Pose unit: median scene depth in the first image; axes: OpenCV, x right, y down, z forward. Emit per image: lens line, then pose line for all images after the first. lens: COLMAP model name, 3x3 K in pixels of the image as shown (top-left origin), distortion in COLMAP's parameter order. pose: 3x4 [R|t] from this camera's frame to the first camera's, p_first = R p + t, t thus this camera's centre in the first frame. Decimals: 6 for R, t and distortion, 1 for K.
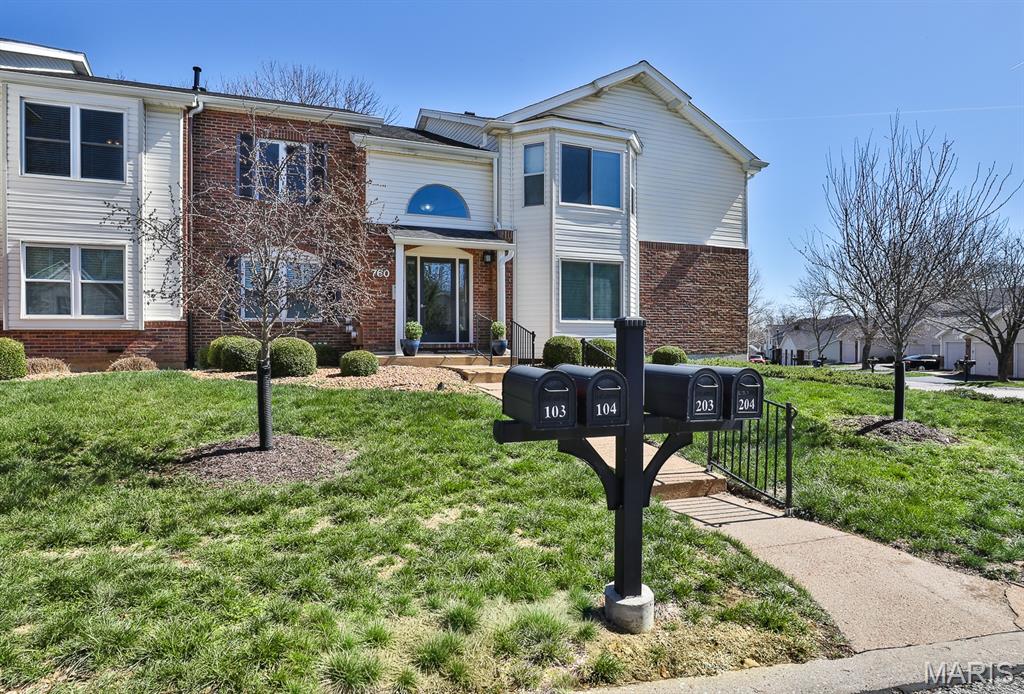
lens RADIAL K [[626.4, 0, 512.0], [0, 626.4, 347.0], [0, 0, 1]] dist [-0.065422, 0.022127]
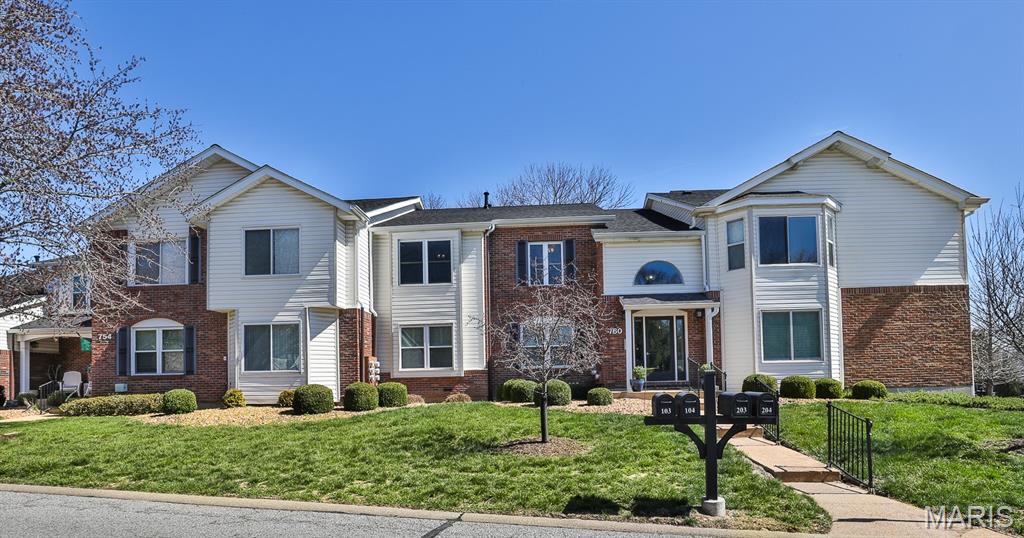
lens RADIAL K [[1356.4, 0, 512.0], [0, 1356.4, 269.0], [0, 0, 1]] dist [-0.079562, 0.051437]
pose [[0.940212, -0.042107, -0.337976, 0.590494], [0.013151, 0.996077, -0.087512, 0.003213], [0.340335, 0.077835, 0.937077, -1.884871]]
